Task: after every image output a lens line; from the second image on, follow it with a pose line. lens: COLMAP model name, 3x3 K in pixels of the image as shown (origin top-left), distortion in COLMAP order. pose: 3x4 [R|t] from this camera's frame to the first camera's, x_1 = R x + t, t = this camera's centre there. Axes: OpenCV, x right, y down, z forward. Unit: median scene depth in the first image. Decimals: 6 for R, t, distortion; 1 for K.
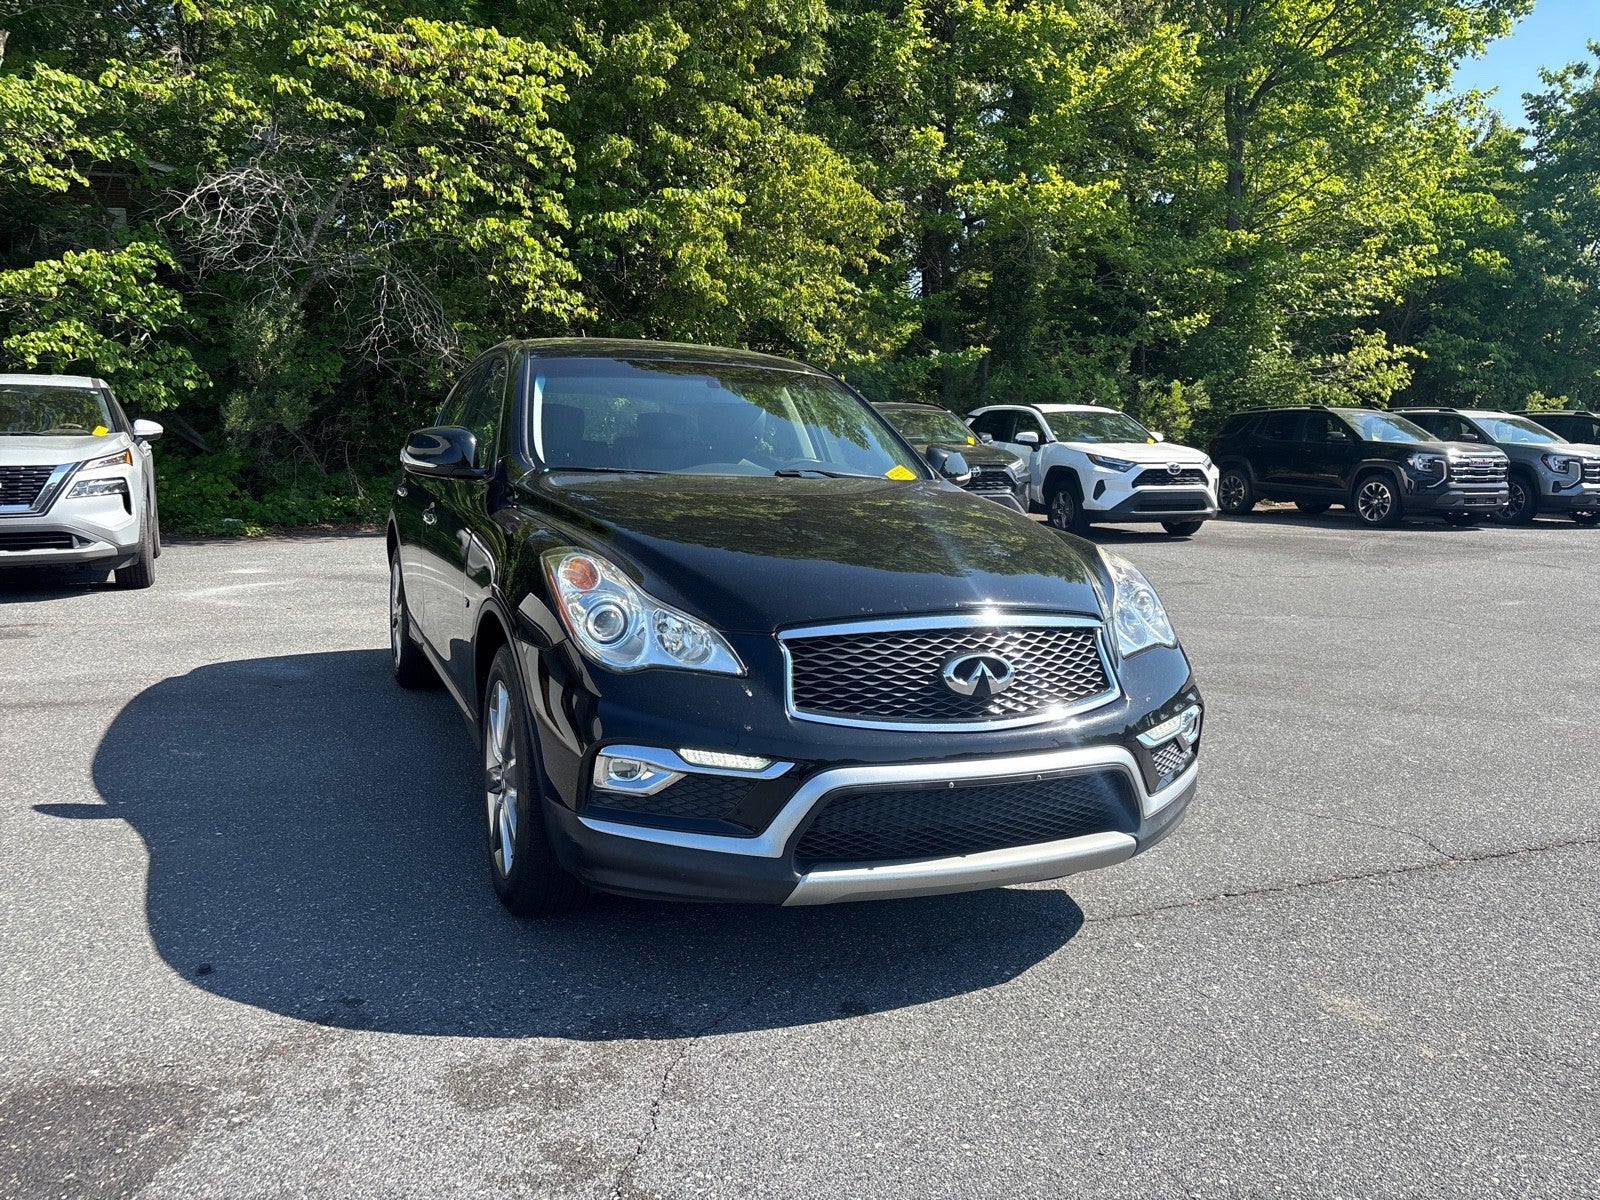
lens RADIAL K [[1199.6, 0, 802.5], [0, 1199.6, 602.7], [0, 0, 1]] dist [0.020632, -0.017822]
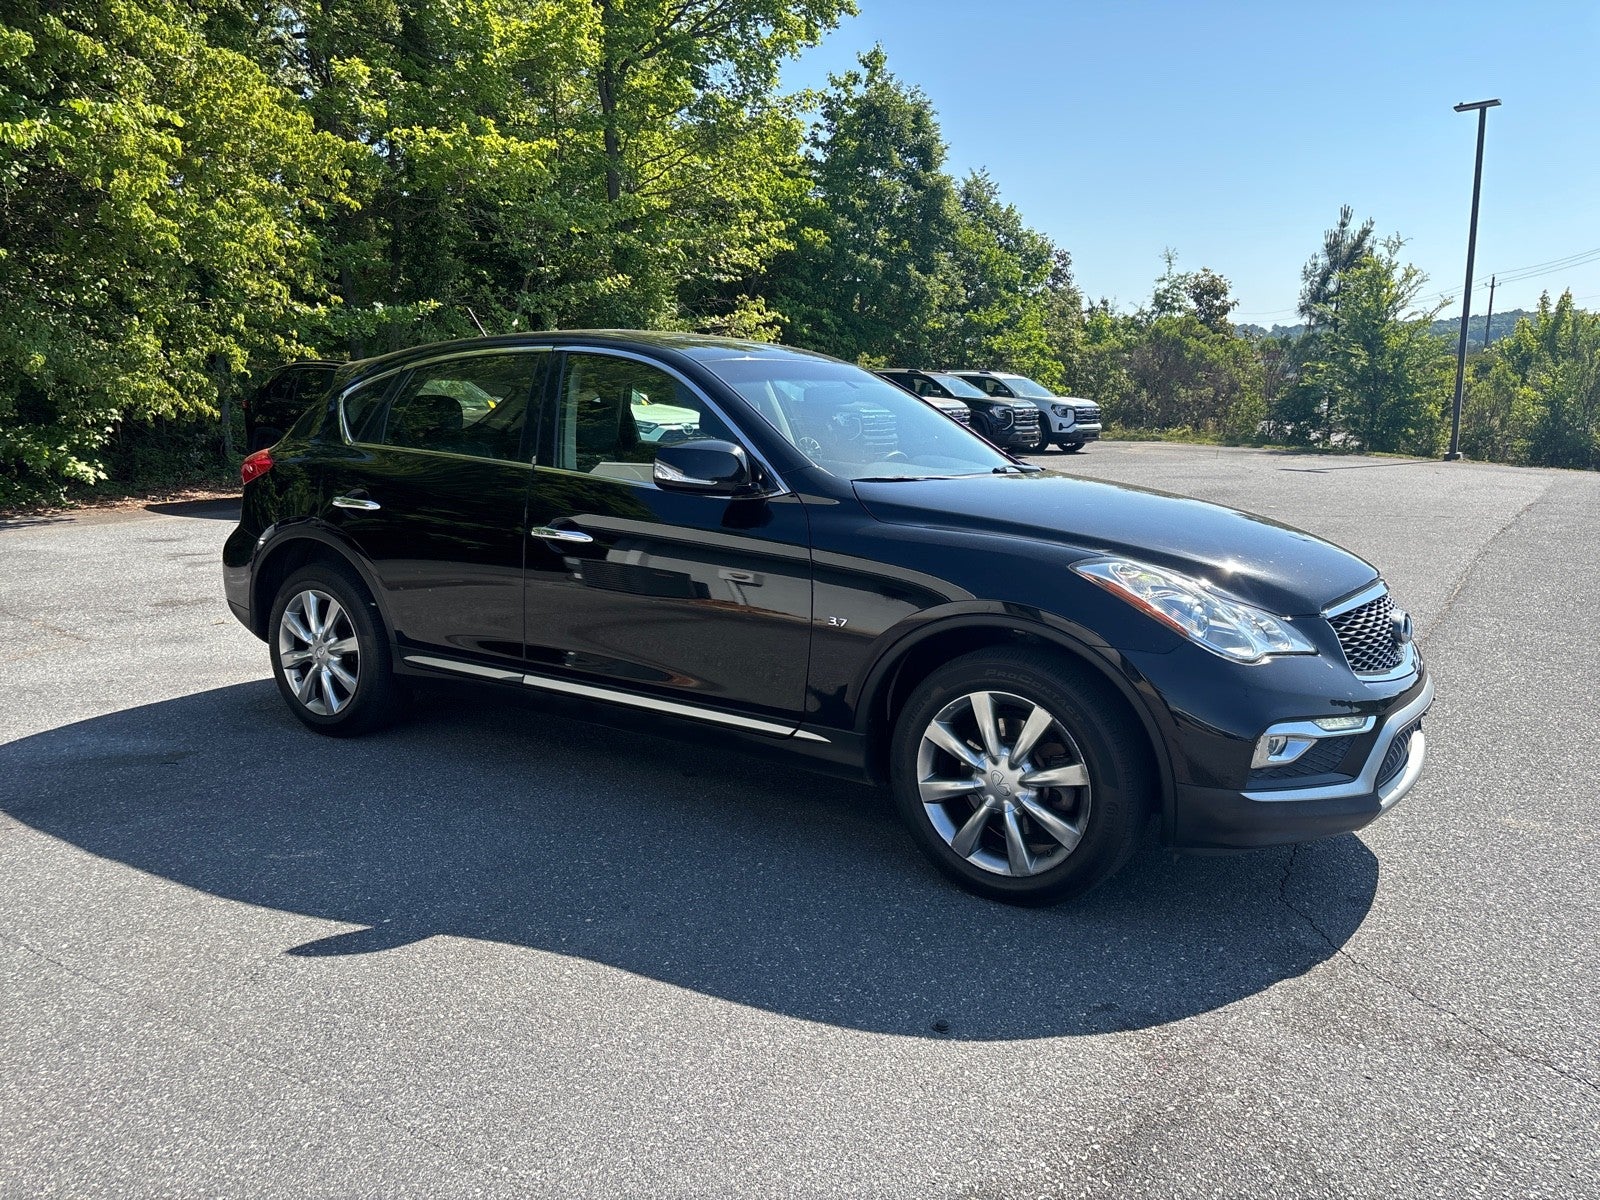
lens RADIAL K [[1199.6, 0, 798.2], [0, 1199.6, 605.8], [0, 0, 1]] dist [0.020632, -0.017822]
pose [[0.833688, -0.108530, 0.541467, -0.128680], [0.083587, 0.994001, 0.070538, -0.013546], [-0.545874, -0.013547, 0.837758, 0.029362]]
